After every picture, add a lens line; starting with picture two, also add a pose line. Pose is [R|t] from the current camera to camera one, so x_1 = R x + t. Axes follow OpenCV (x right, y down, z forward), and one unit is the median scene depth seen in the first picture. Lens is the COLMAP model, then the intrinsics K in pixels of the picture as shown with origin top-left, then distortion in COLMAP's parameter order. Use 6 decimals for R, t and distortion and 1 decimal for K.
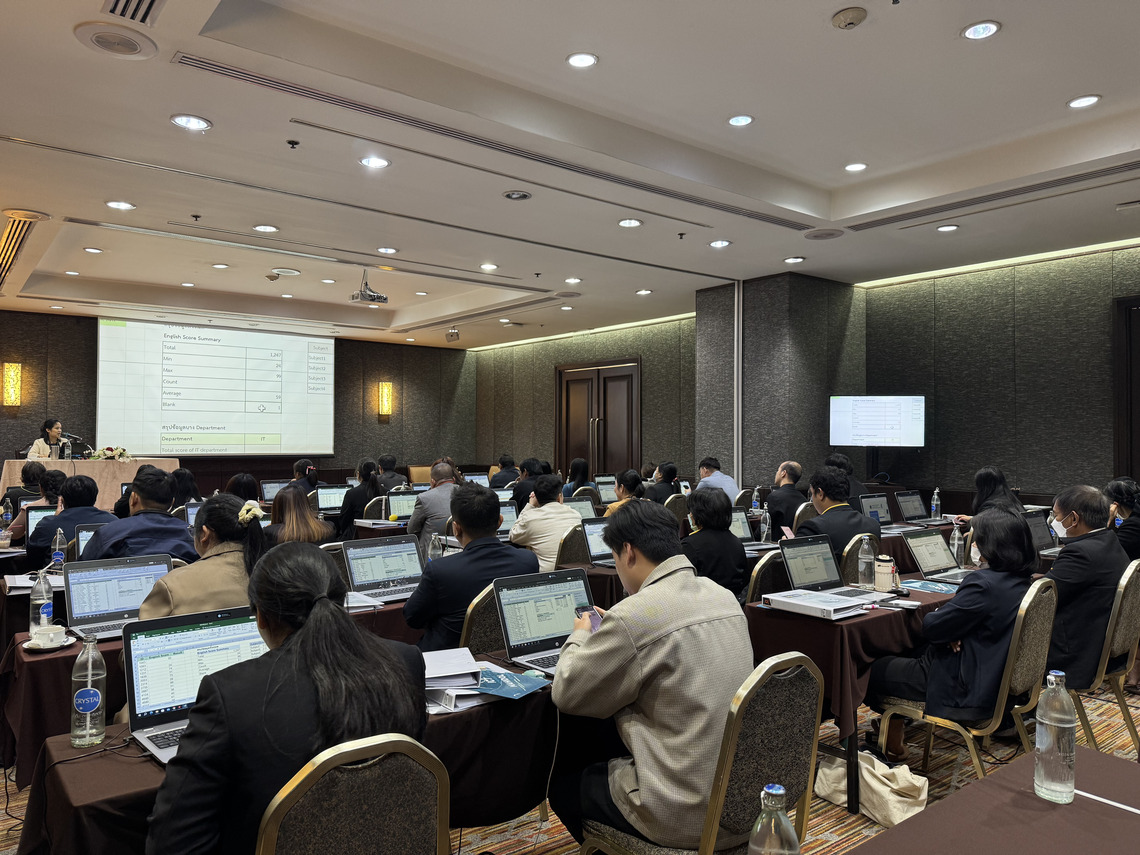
lens RADIAL K [[794.0, 0, 570.0], [0, 794.0, 427.5], [0, 0, 1]] dist [0.054732, -0.067458]
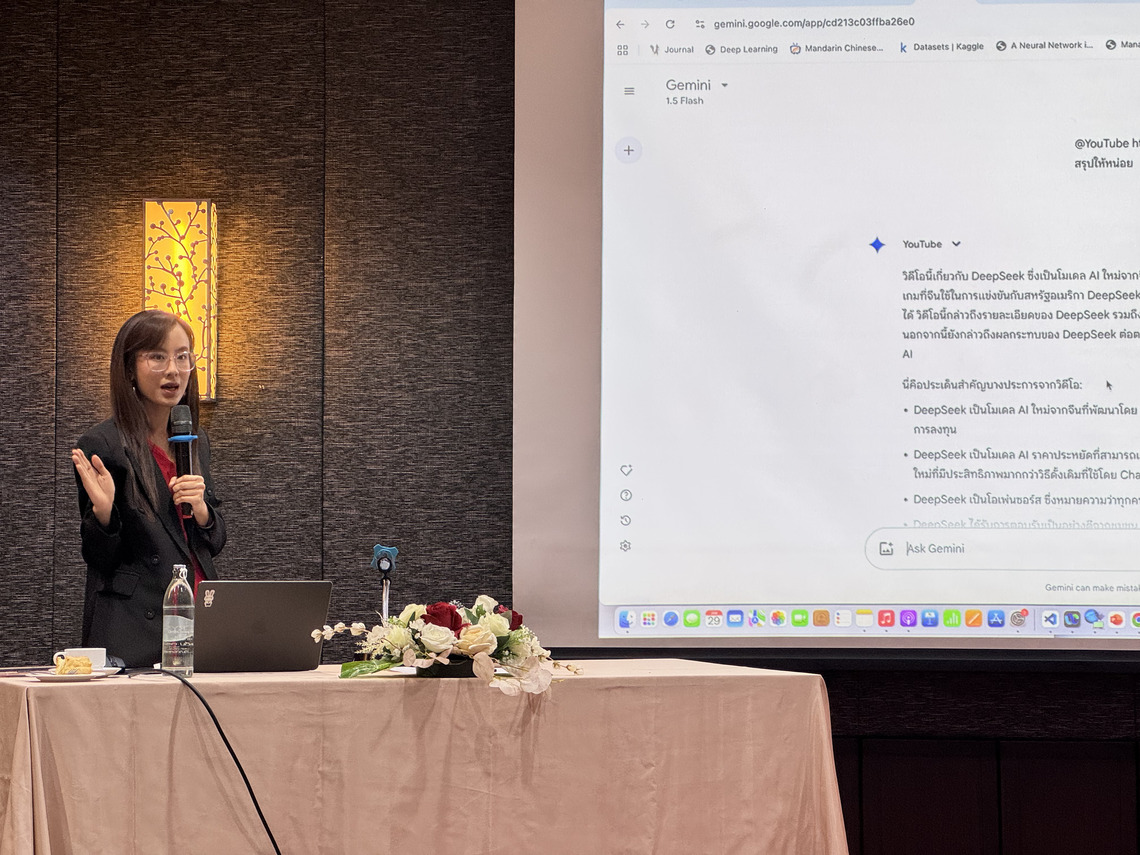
lens RADIAL K [[2538.3, 0, 570.0], [0, 2538.3, 427.5], [0, 0, 1]] dist [-0.048059, 3.620408]
pose [[0.776497, -0.035703, -0.629109, -0.191229], [0.010289, 0.998979, -0.043993, 0.010067], [0.630037, 0.027688, 0.776071, 0.536756]]
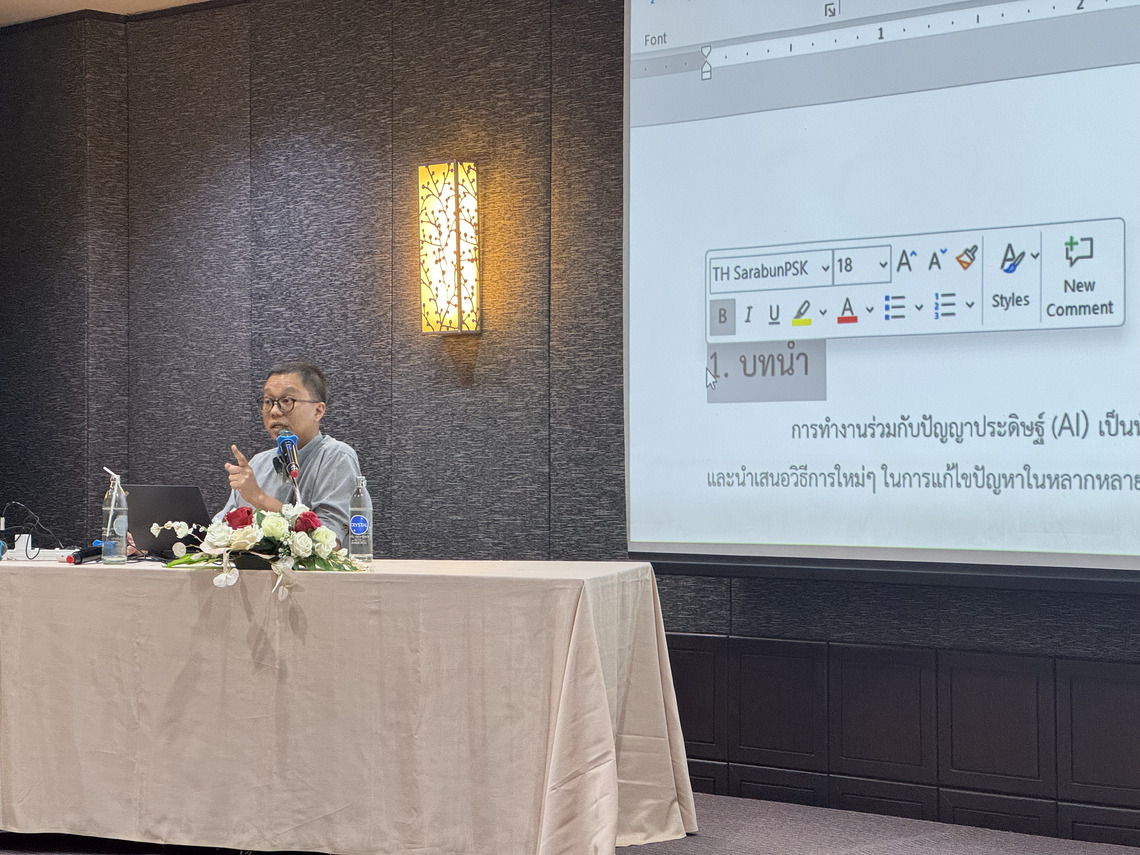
lens RADIAL K [[2498.6, 0, 598.9], [0, 2498.6, 429.7], [0, 0, 1]] dist [-0.307118, 7.540928]
pose [[0.157627, -0.015479, -0.987377, 0.070148], [0.012798, 0.999825, -0.013631, 0.013222], [0.987416, -0.010488, 0.157797, 0.909180]]
